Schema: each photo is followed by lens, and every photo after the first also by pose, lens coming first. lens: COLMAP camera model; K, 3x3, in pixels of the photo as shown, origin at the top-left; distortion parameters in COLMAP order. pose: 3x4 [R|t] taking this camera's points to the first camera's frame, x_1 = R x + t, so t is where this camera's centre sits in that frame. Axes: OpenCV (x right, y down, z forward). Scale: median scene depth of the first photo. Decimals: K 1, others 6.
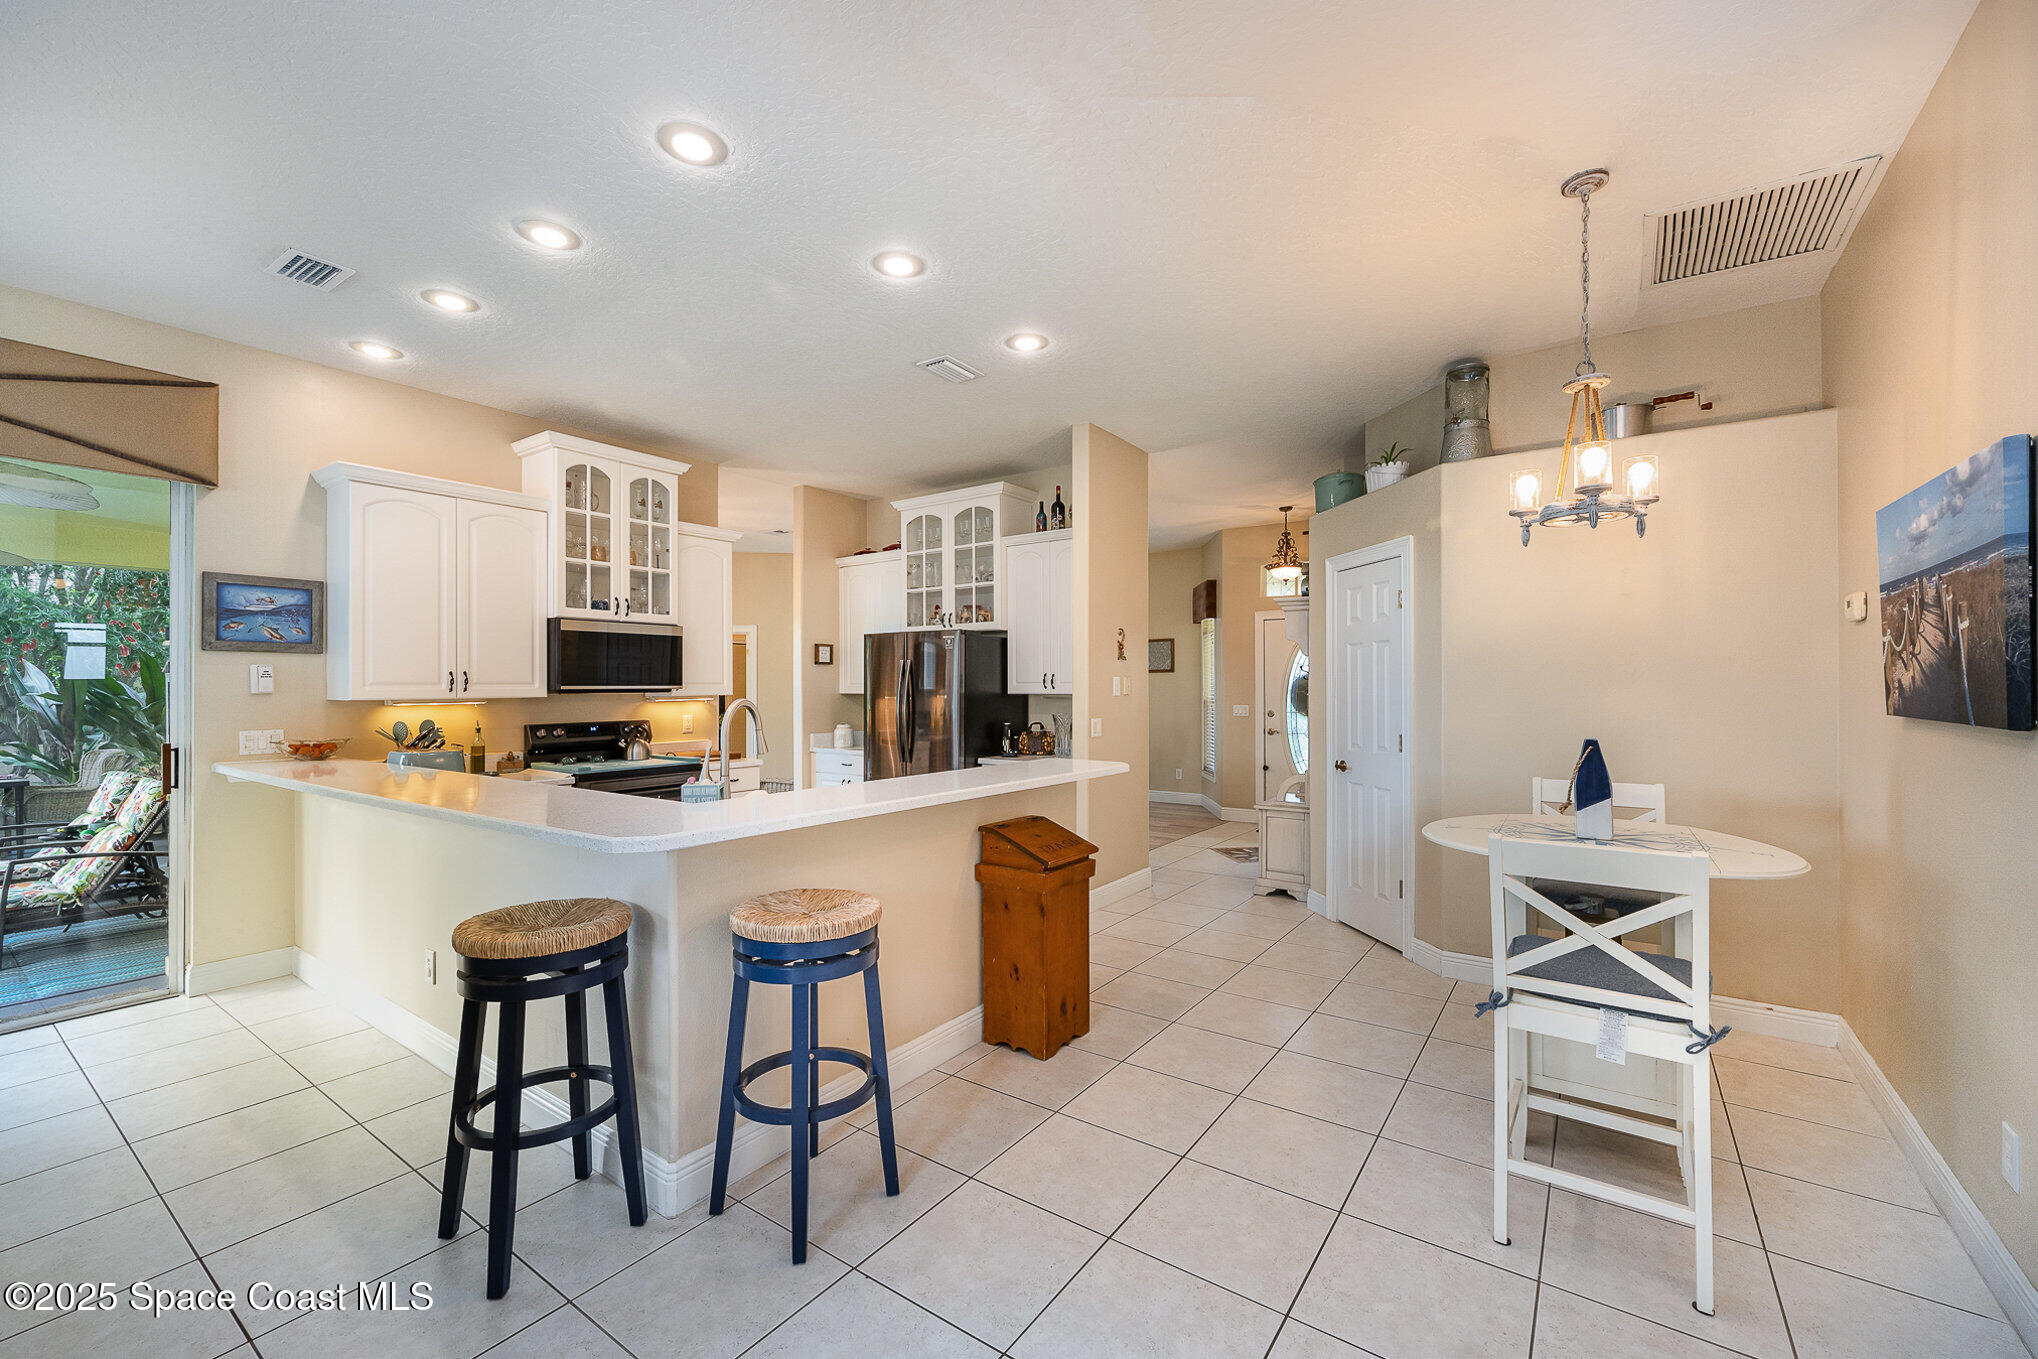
lens RADIAL K [[822.1, 0, 1011.8], [0, 822.1, 680.1], [0, 0, 1]] dist [0.000767, -0.000005]
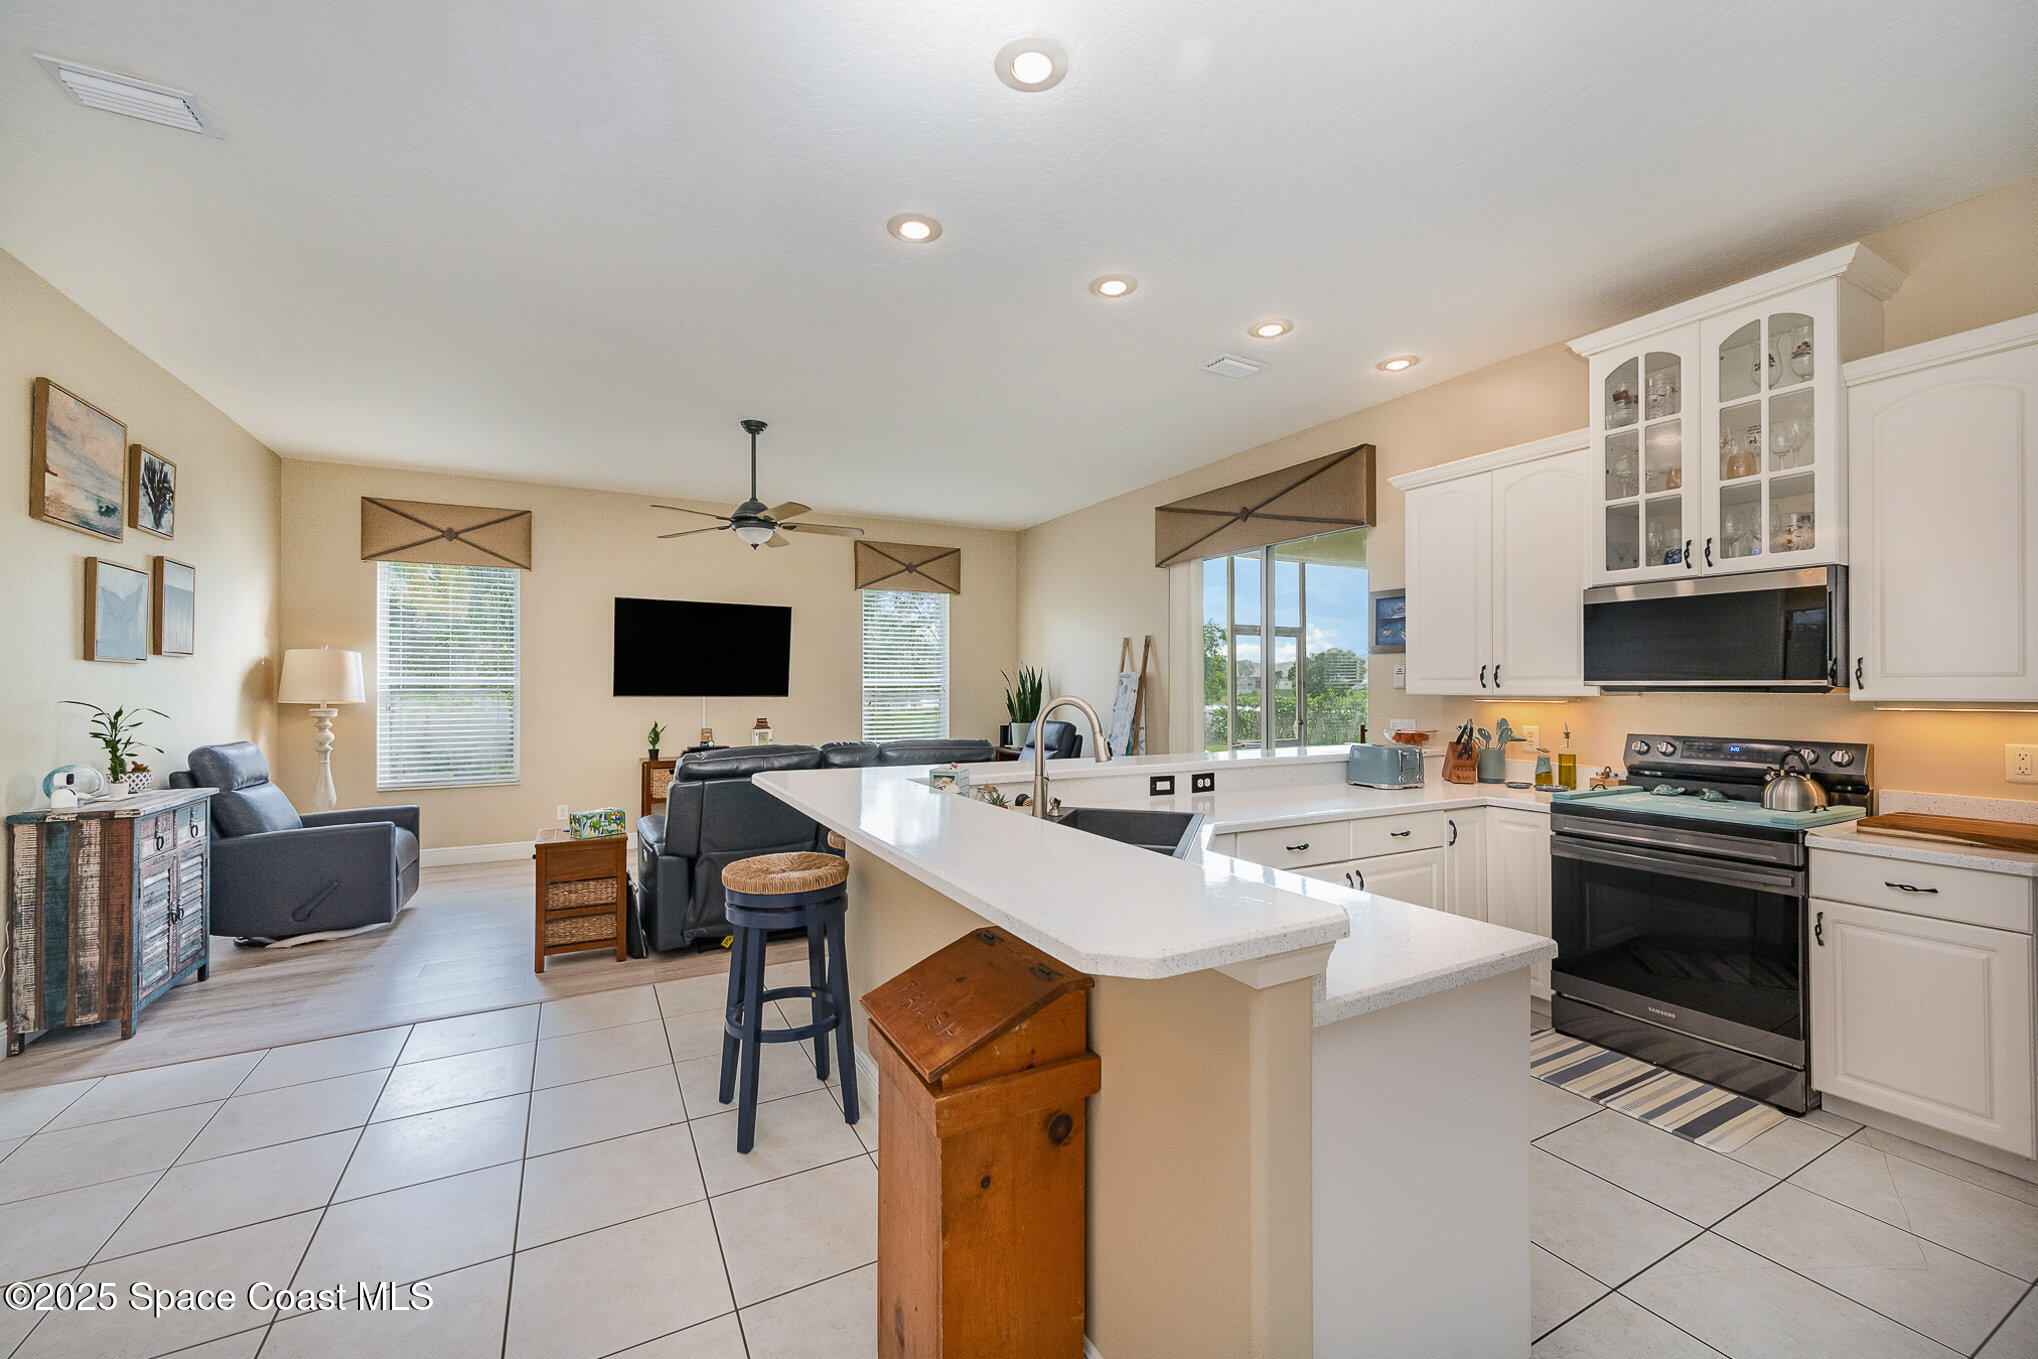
lens RADIAL K [[822.1, 0, 1013.9], [0, 822.1, 677.0], [0, 0, 1]] dist [0.000767, -0.000005]
pose [[-0.438349, -0.004265, -0.898795, 0.313856], [0.009979, 0.999904, -0.009611, 0.005271], [0.898749, -0.013182, -0.438265, 0.813127]]
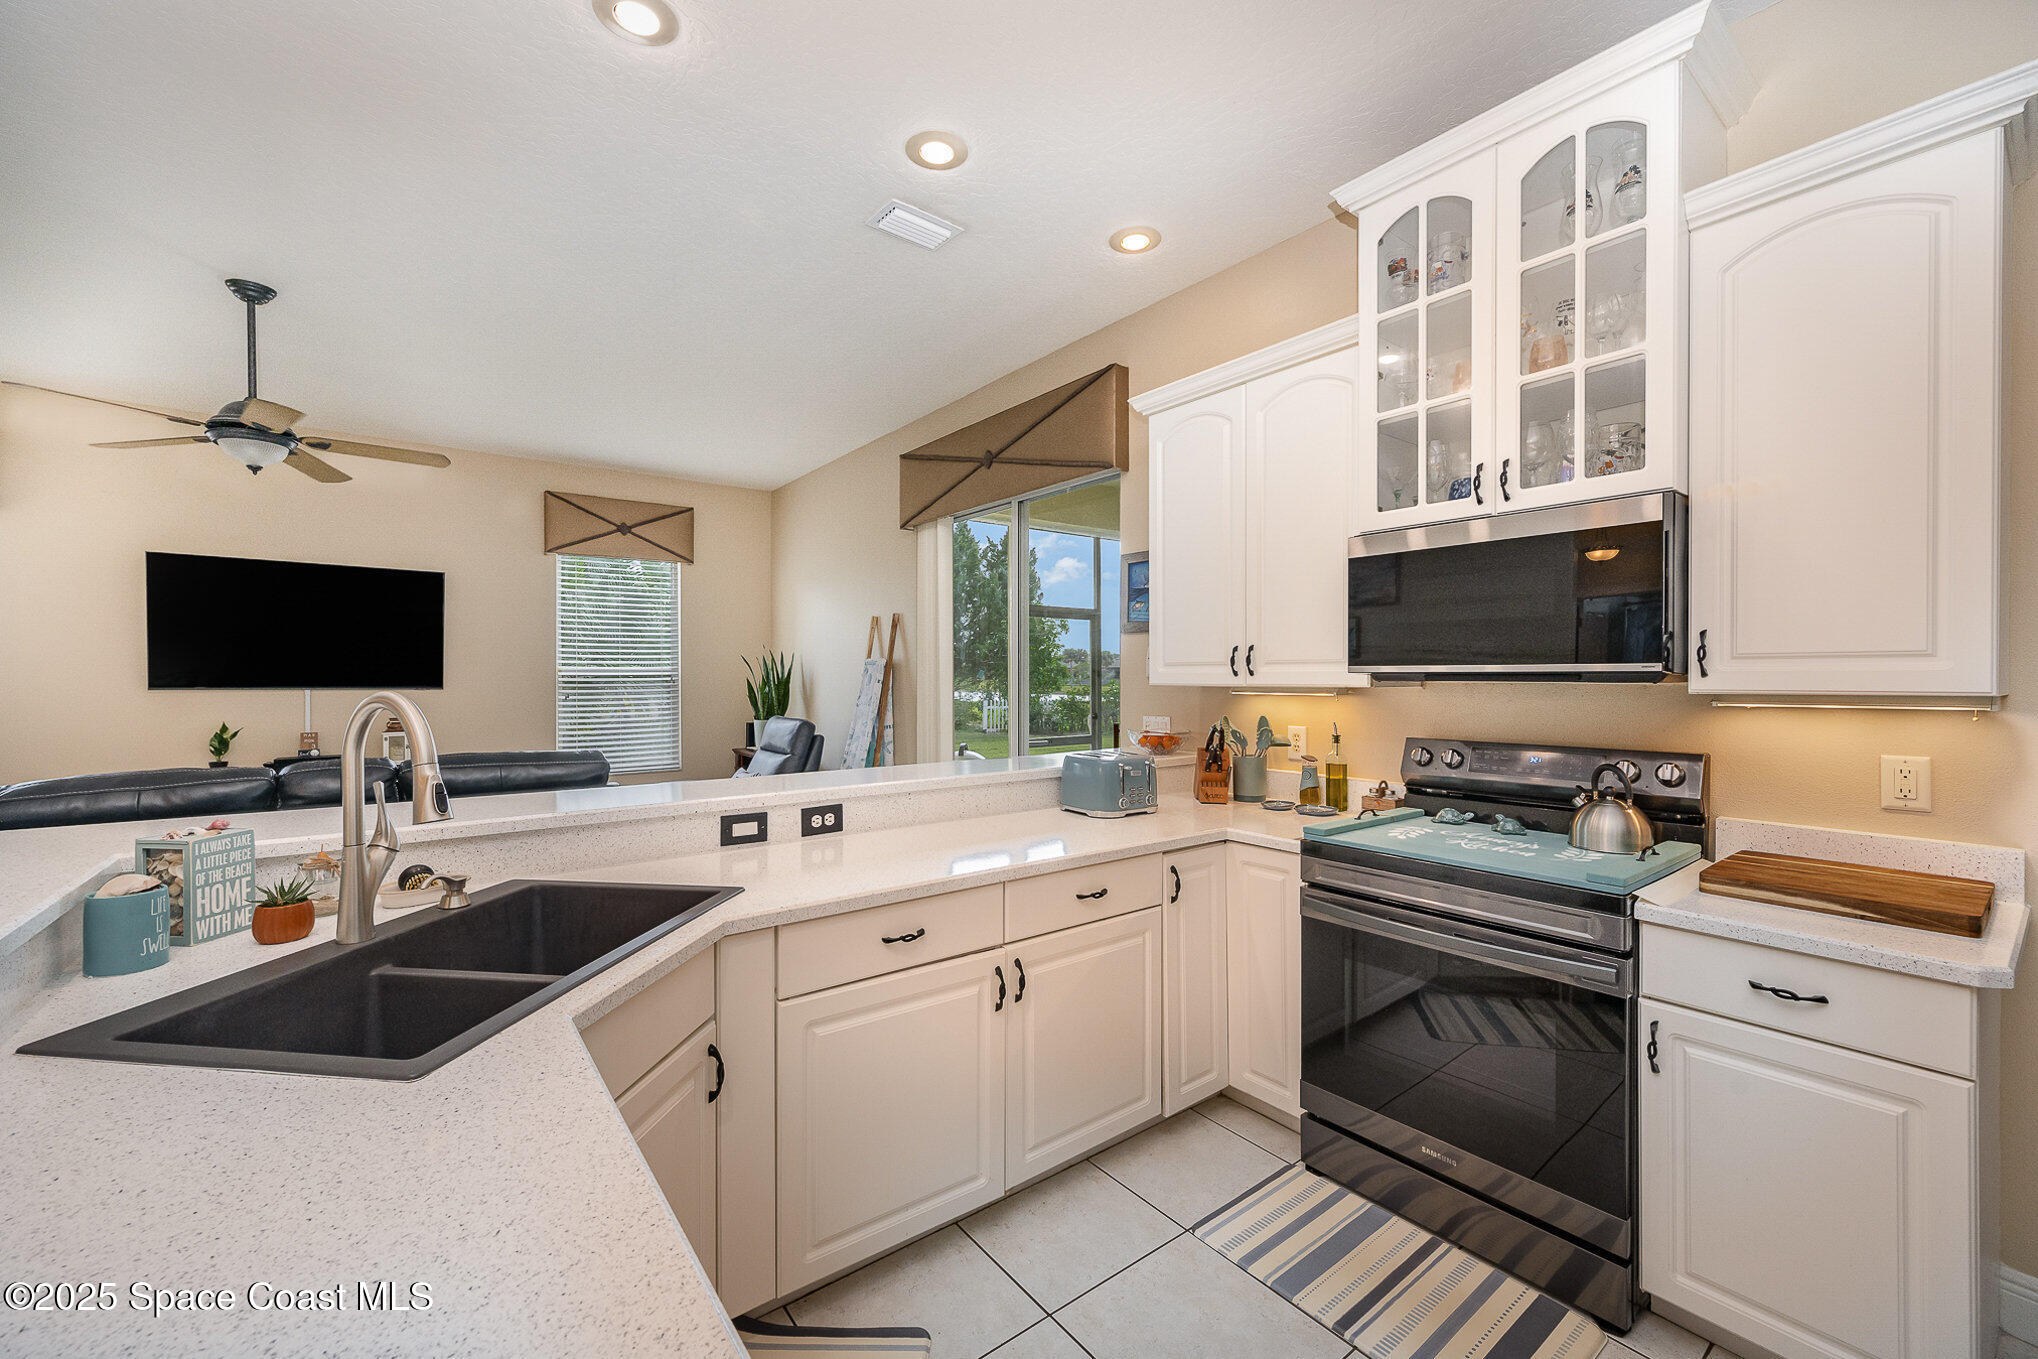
lens RADIAL K [[822.1, 0, 1014.3], [0, 822.1, 674.9], [0, 0, 1]] dist [0.000767, -0.000005]
pose [[-0.286251, 0.004704, -0.958143, 0.012268], [0.010032, 0.999948, 0.001912, 0.008986], [0.958102, -0.009064, -0.286283, 0.889580]]
